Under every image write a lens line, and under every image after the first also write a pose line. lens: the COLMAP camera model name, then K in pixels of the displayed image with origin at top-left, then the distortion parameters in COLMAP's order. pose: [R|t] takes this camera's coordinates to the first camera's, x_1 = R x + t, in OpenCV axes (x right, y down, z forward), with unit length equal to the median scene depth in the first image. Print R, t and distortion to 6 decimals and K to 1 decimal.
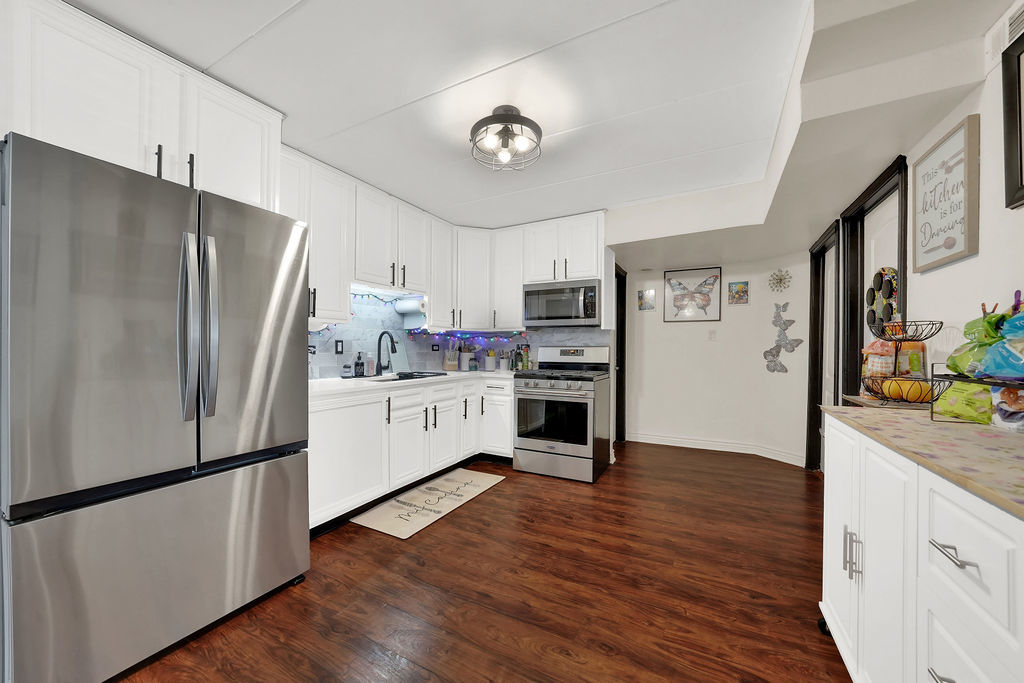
lens RADIAL K [[375.9, 0, 515.1], [0, 375.9, 347.2], [0, 0, 1]] dist [-0.000532, 0.000005]
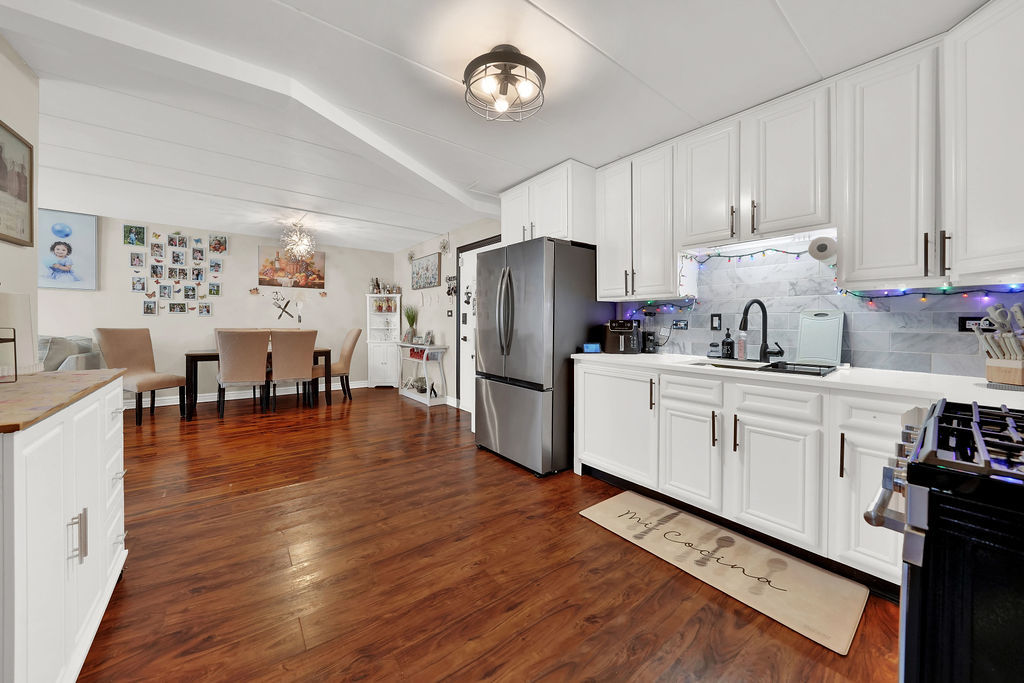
lens RADIAL K [[374.6, 0, 514.3], [0, 374.6, 323.2], [0, 0, 1]] dist [-0.000564, 0.000035]
pose [[-0.412772, -0.001523, -0.910833, 0.609019], [-0.003812, 0.999993, 0.000055, 0.004277], [0.910826, 0.003495, -0.412775, 1.108400]]
